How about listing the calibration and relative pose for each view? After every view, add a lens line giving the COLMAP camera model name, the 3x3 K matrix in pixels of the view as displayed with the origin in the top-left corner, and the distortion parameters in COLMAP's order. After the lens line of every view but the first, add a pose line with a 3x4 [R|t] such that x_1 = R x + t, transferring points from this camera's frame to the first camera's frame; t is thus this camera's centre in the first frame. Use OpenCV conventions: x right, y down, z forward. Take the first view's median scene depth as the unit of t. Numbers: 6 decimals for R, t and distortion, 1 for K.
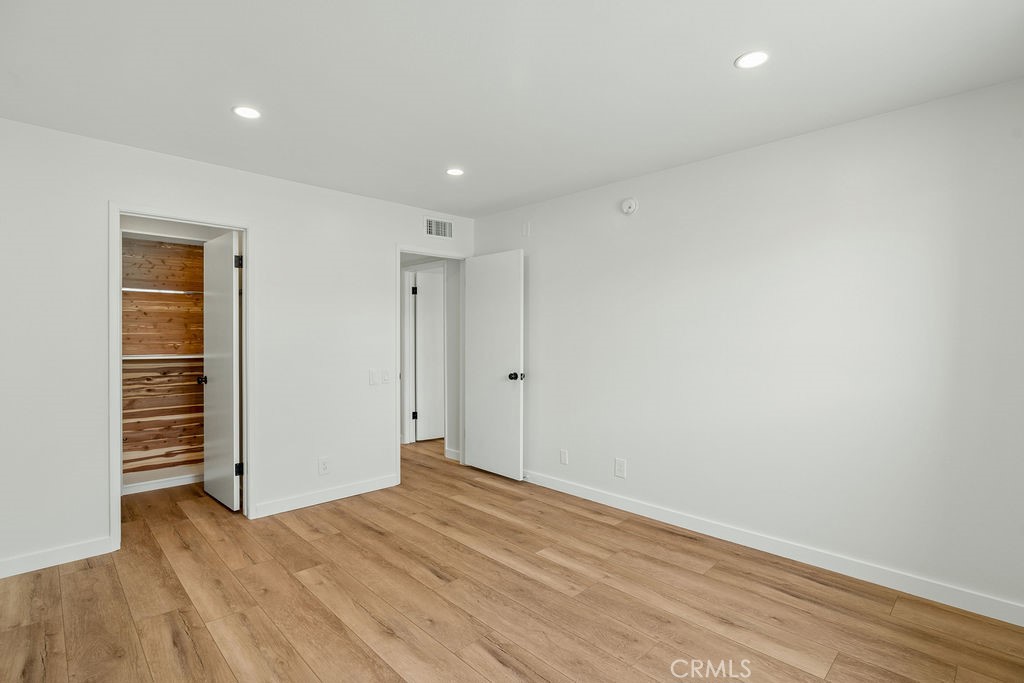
lens RADIAL K [[494.1, 0, 508.4], [0, 494.1, 333.2], [0, 0, 1]] dist [-0.001124, -0.000006]
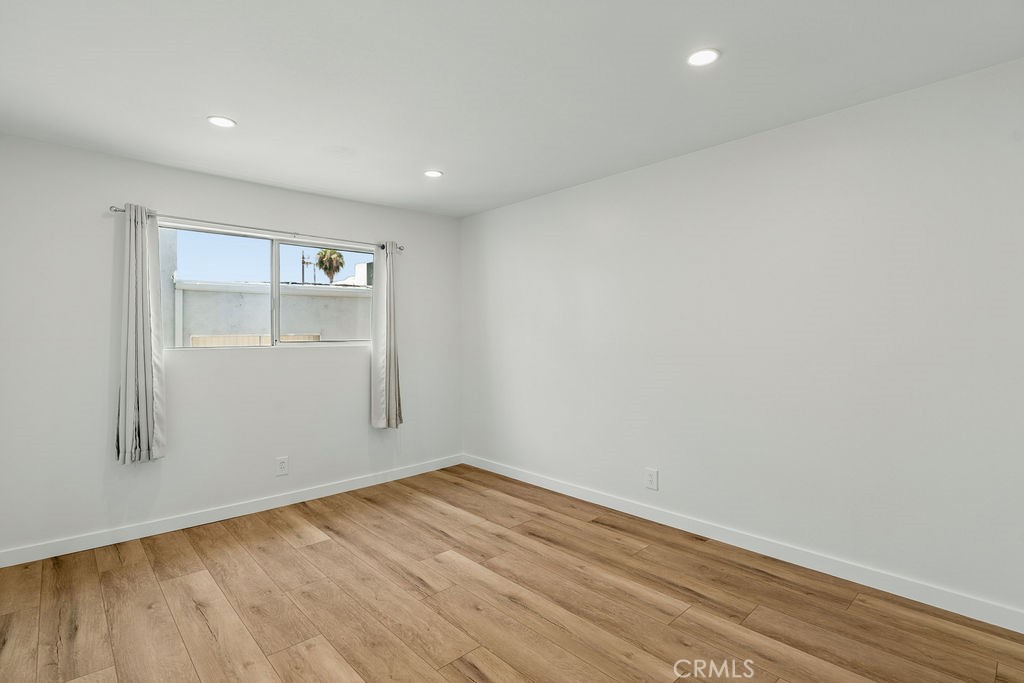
lens RADIAL K [[494.1, 0, 508.4], [0, 494.1, 333.2], [0, 0, 1]] dist [-0.001124, -0.000006]
pose [[-0.999826, 0.008971, 0.016371, -0.239481], [0.008853, 0.999935, -0.007249, 0.010558], [-0.016435, -0.007103, -0.999840, 2.010936]]
